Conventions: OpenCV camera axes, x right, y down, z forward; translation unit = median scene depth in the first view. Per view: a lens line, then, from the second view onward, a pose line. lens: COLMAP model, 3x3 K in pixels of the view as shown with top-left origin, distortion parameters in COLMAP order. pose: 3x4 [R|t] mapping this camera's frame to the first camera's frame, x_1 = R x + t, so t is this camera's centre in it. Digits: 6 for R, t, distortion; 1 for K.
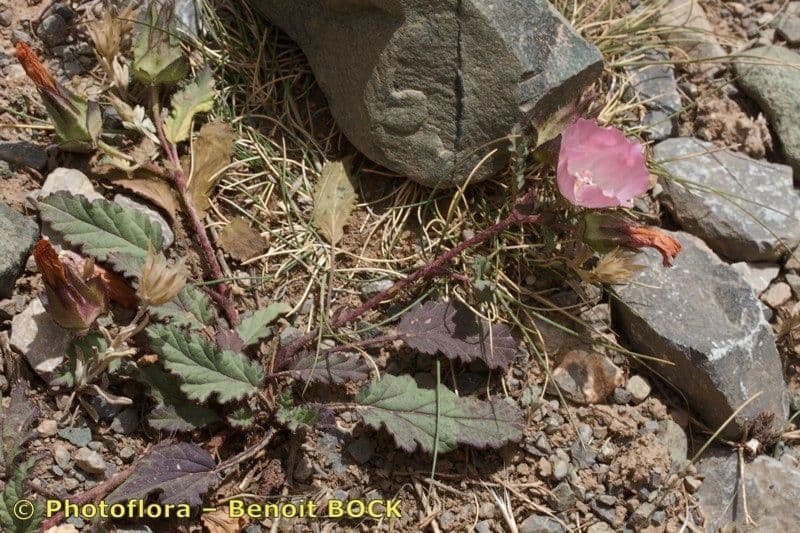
lens RADIAL K [[2437.7, 0, 400.0], [0, 2437.7, 266.5], [0, 0, 1]] dist [0.015291, -0.296232]
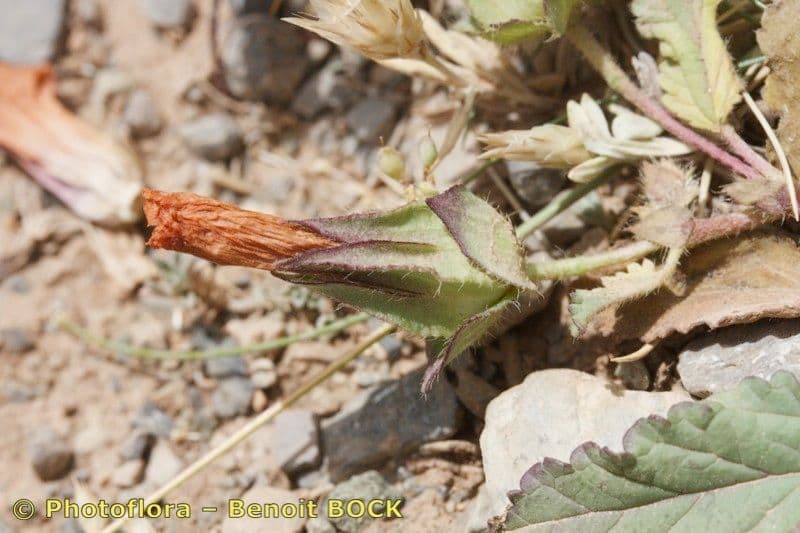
lens RADIAL K [[3221.4, 0, 400.0], [0, 3221.4, 266.5], [0, 0, 1]] dist [-0.121753, -1.432351]
pose [[0.755800, -0.592988, -0.277726, -0.016182], [0.610067, 0.791769, -0.030318, -0.048938], [0.237873, -0.146517, 0.960182, 0.570419]]
